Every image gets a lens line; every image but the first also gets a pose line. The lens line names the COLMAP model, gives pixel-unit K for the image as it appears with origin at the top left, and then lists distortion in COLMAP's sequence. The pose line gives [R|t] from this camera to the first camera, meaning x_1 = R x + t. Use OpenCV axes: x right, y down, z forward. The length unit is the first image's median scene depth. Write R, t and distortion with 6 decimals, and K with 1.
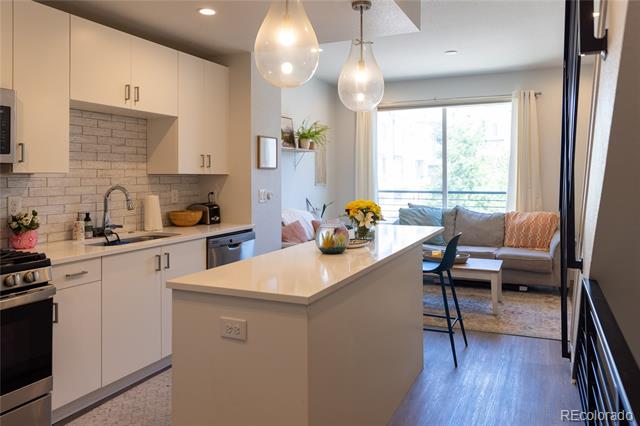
lens RADIAL K [[449.7, 0, 318.8], [0, 449.7, 185.2], [0, 0, 1]] dist [0.000608, 0.000317]
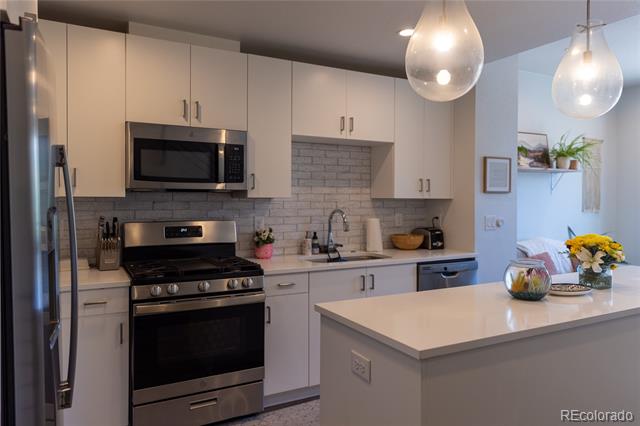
lens RADIAL K [[427.5, 0, 320.0], [0, 427.5, 213.0], [0, 0, 1]] dist [0.002256, 0.000970]
pose [[0.804364, 0.026167, -0.593561, 0.141121], [-0.017419, 0.999639, 0.020464, -0.009561], [0.593882, -0.006122, 0.804529, 0.122957]]
